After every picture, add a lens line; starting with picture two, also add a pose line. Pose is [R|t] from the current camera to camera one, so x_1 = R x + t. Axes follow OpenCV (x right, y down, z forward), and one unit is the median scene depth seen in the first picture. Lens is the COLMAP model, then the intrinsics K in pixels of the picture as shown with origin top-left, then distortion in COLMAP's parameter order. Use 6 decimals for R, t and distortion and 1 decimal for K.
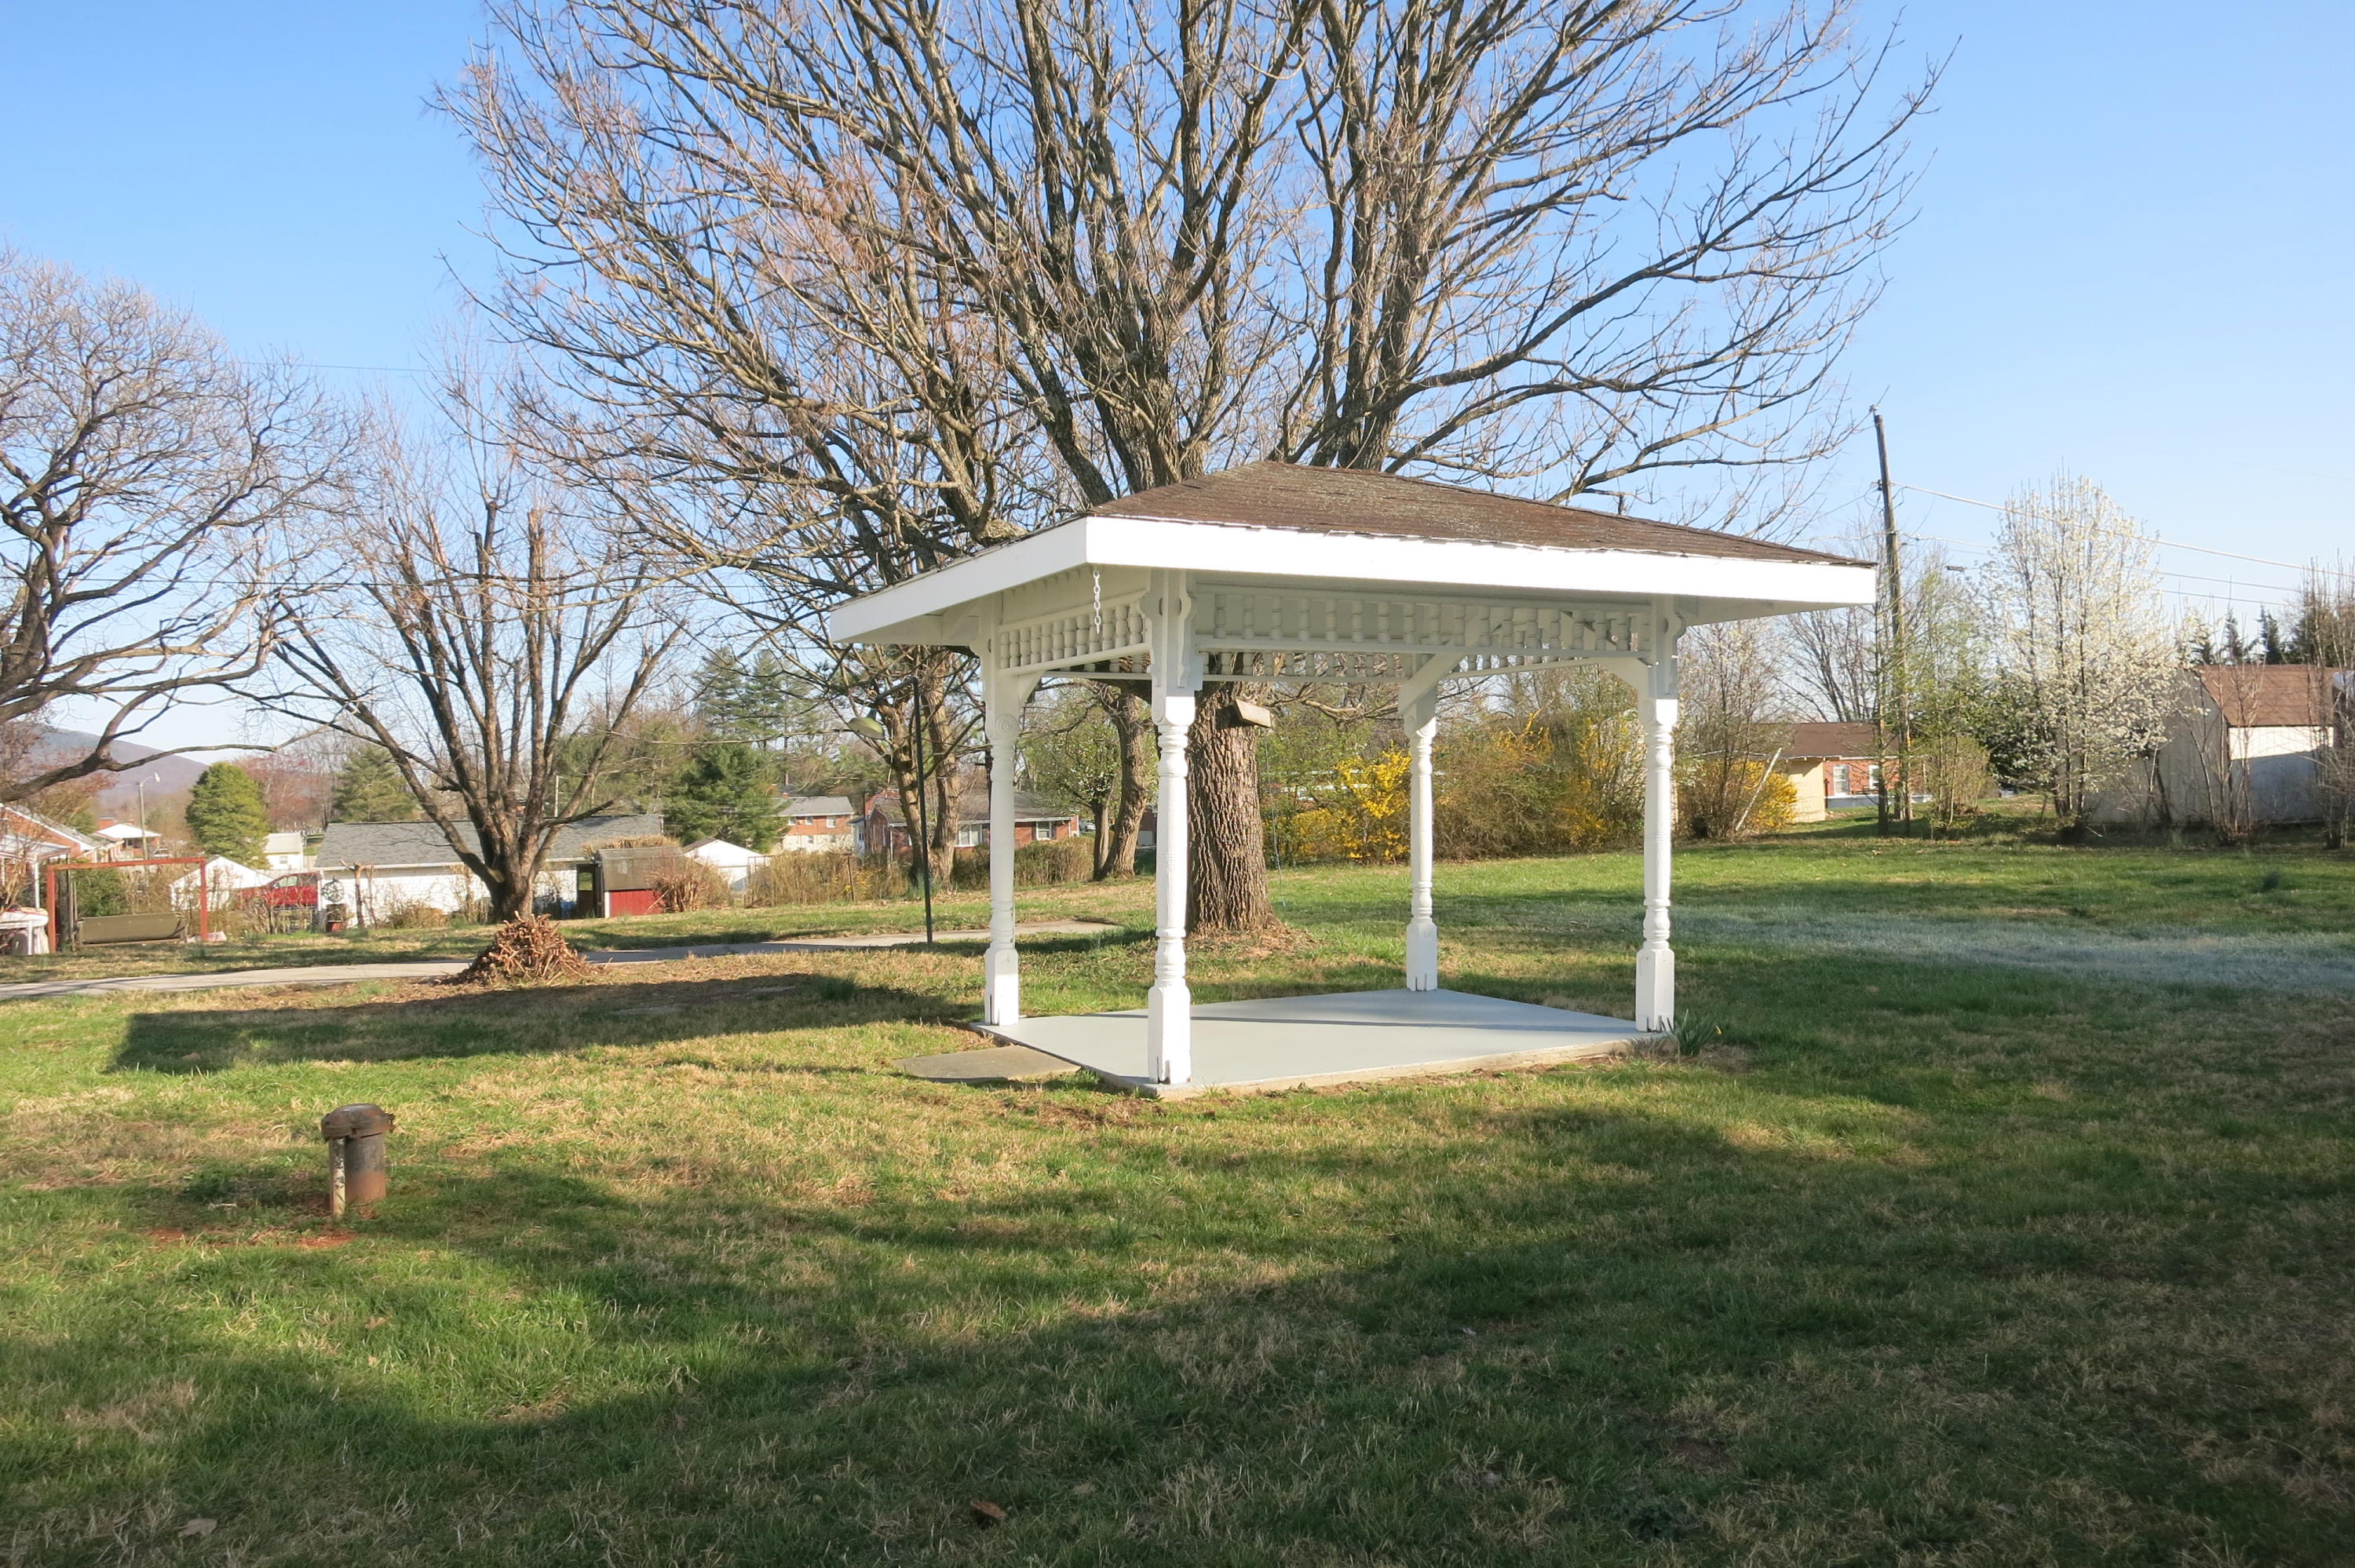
lens RADIAL K [[1715.7, 0, 1177.5], [0, 1715.7, 784.0], [0, 0, 1]] dist [-0.028875, -0.009477]
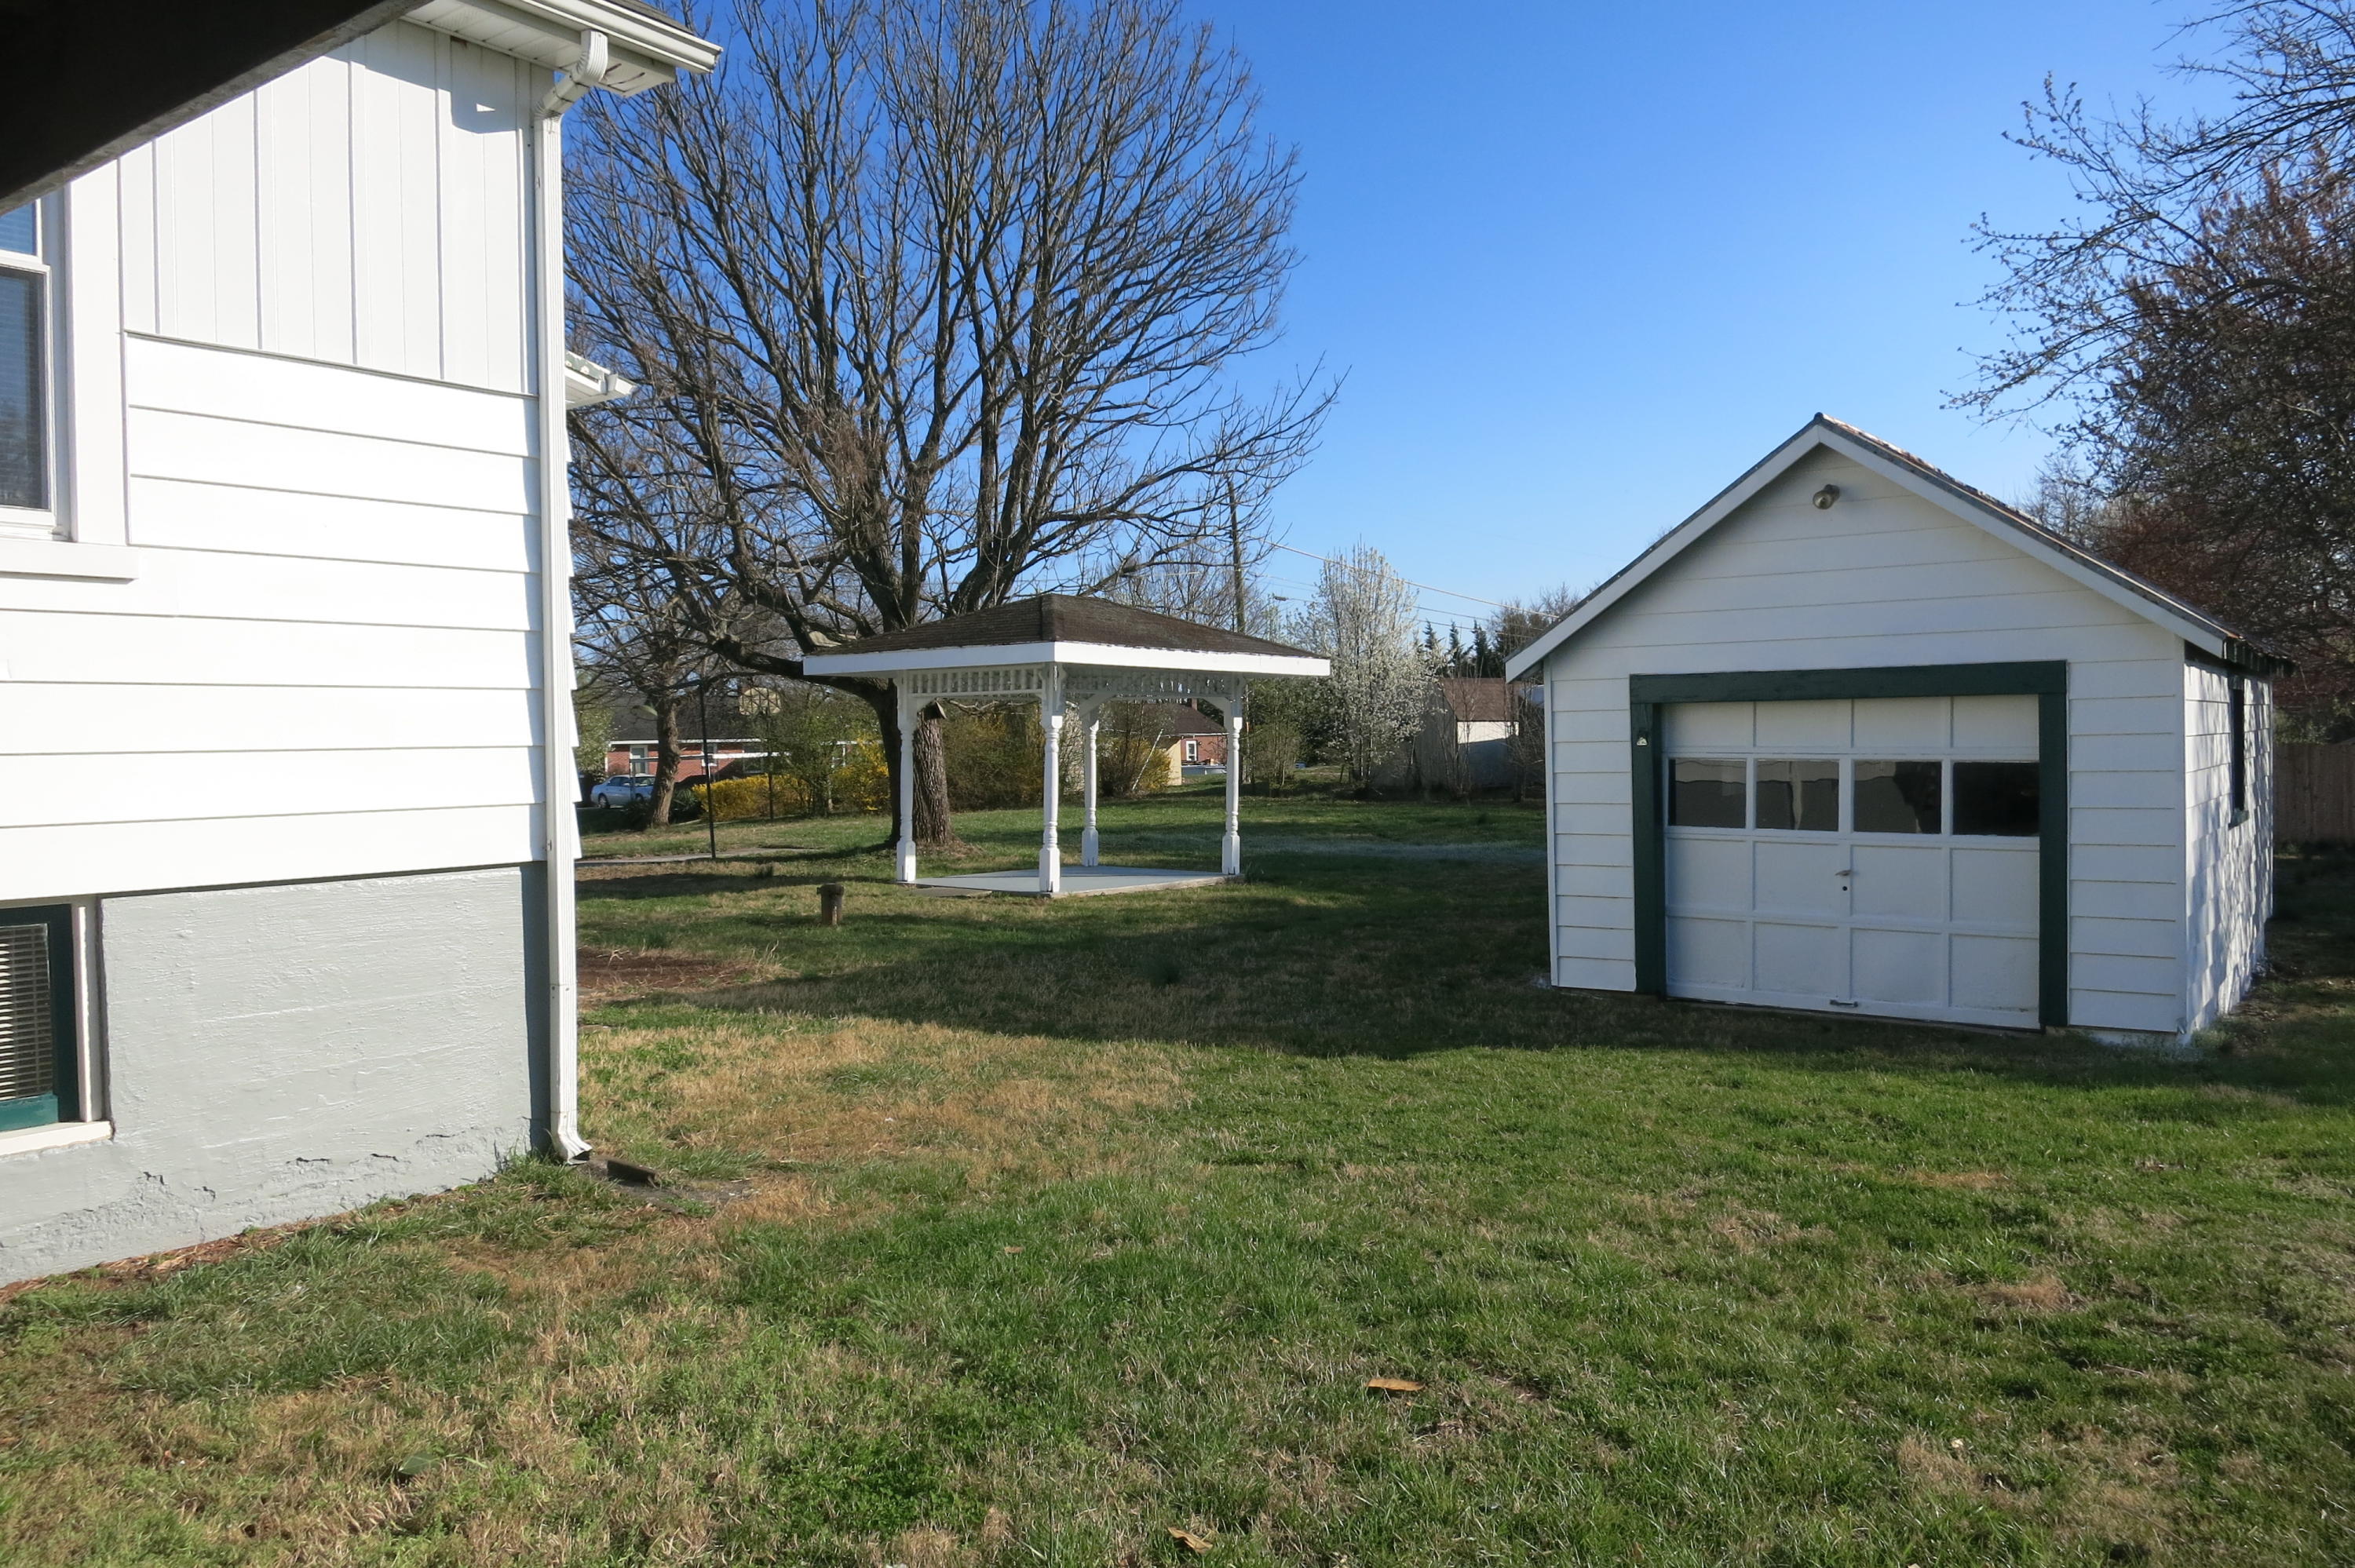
lens RADIAL K [[1715.7, 0, 1177.5], [0, 1715.7, 784.0], [0, 0, 1]] dist [-0.028875, -0.009477]
pose [[0.921010, 0.003715, 0.389522, -0.203277], [-0.010806, 0.999813, 0.016014, -0.000084], [-0.389390, -0.018958, 0.920878, -0.308478]]
